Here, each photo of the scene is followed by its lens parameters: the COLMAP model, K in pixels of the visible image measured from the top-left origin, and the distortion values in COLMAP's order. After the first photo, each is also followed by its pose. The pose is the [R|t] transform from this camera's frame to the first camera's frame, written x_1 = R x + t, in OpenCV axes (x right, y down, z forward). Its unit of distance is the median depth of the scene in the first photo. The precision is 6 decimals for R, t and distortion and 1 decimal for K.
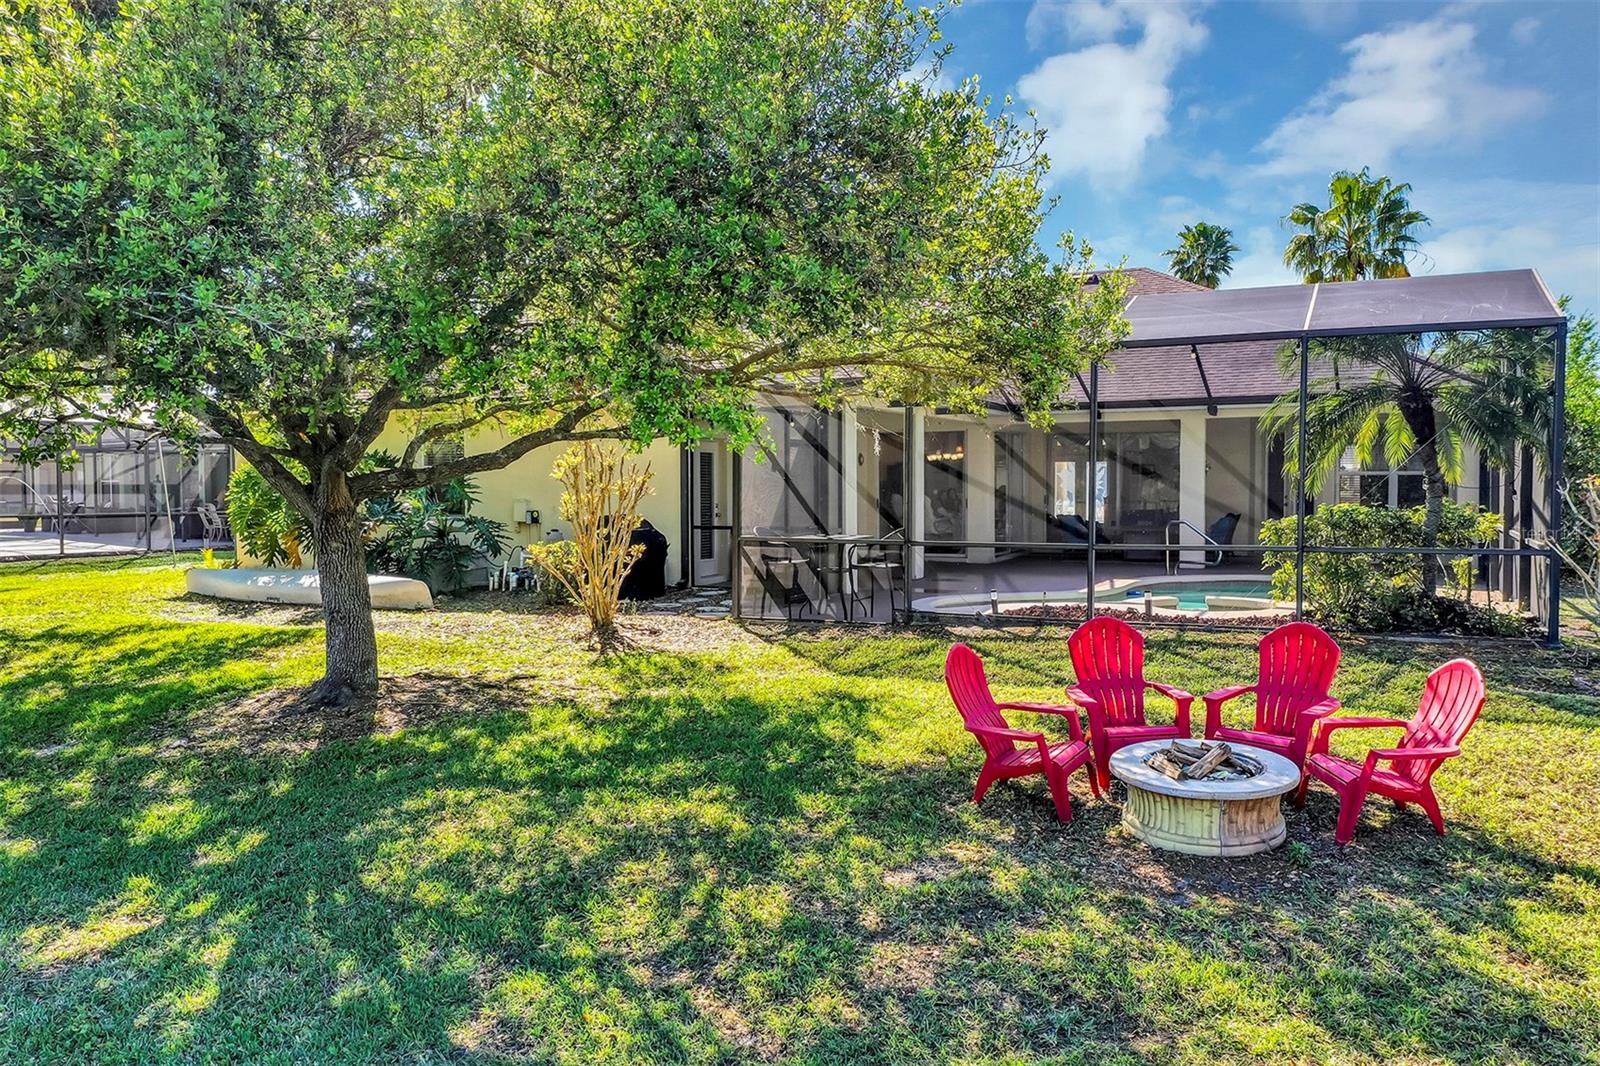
lens RADIAL K [[1263.7, 0, 796.6], [0, 1263.7, 529.5], [0, 0, 1]] dist [0.005941, 0.000347]
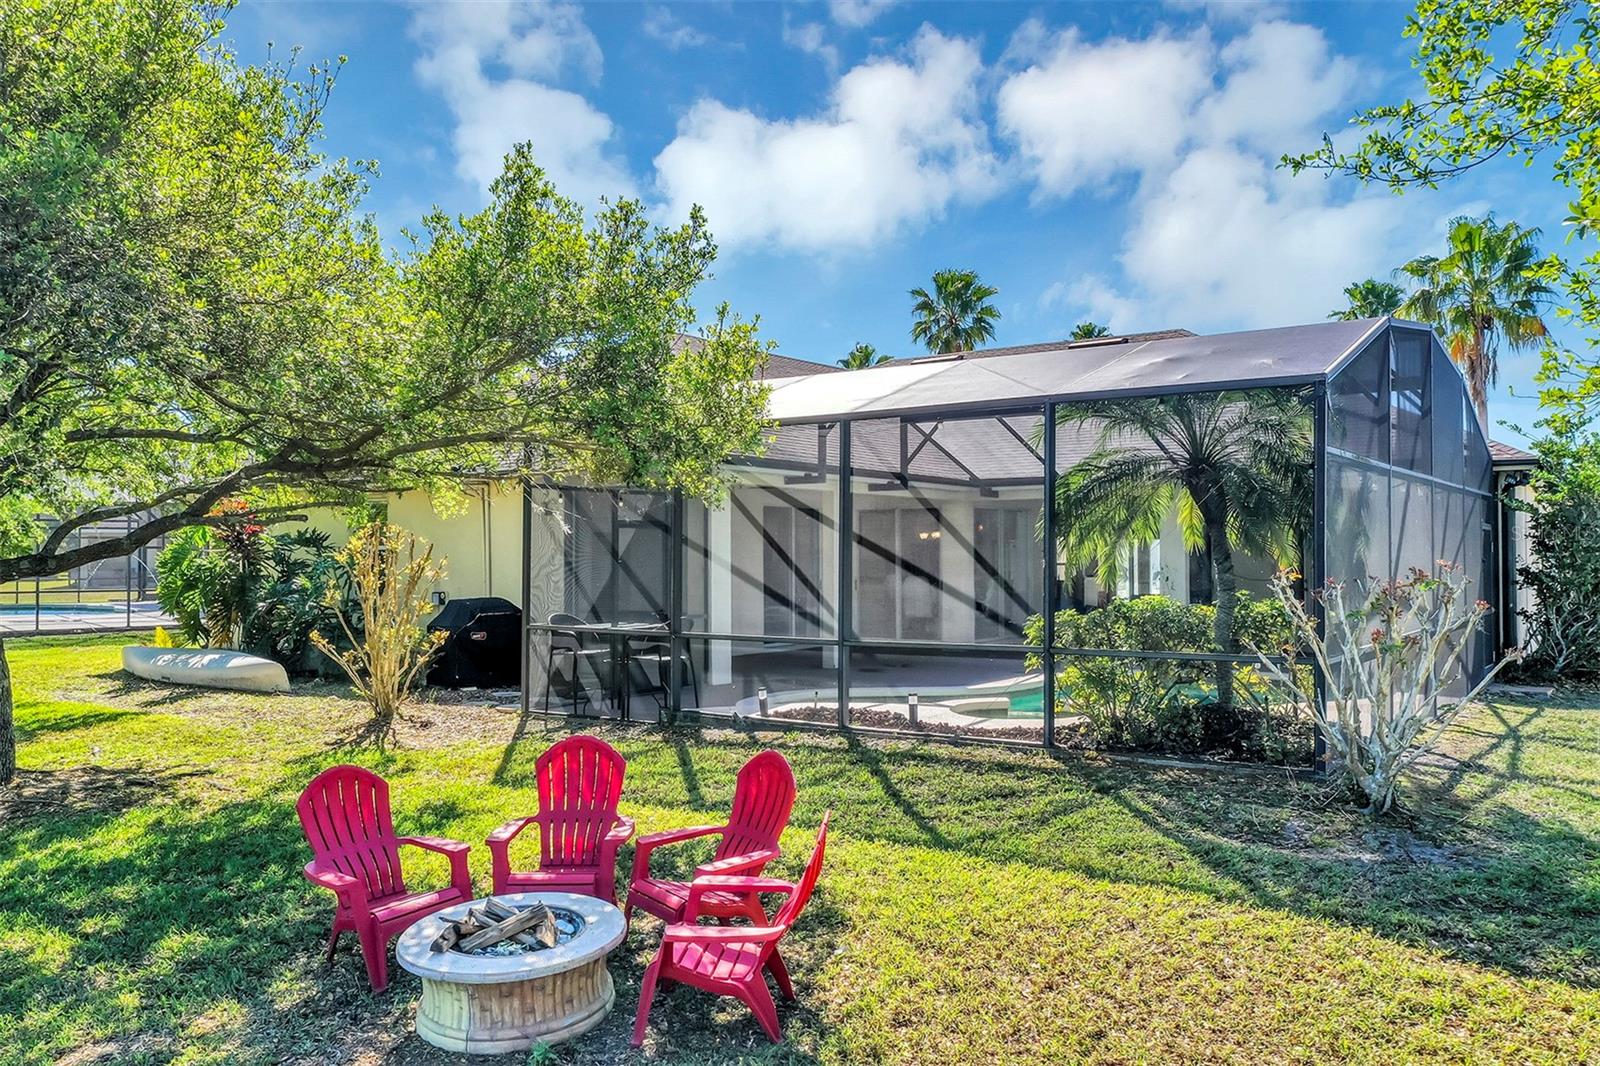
lens RADIAL K [[1263.7, 0, 796.6], [0, 1263.7, 529.5], [0, 0, 1]] dist [0.005941, 0.000347]
pose [[0.984714, -0.000628, -0.174176, 0.313159], [-0.009458, 0.998325, -0.057074, -0.012773], [0.173920, 0.057849, 0.983059, 0.107215]]
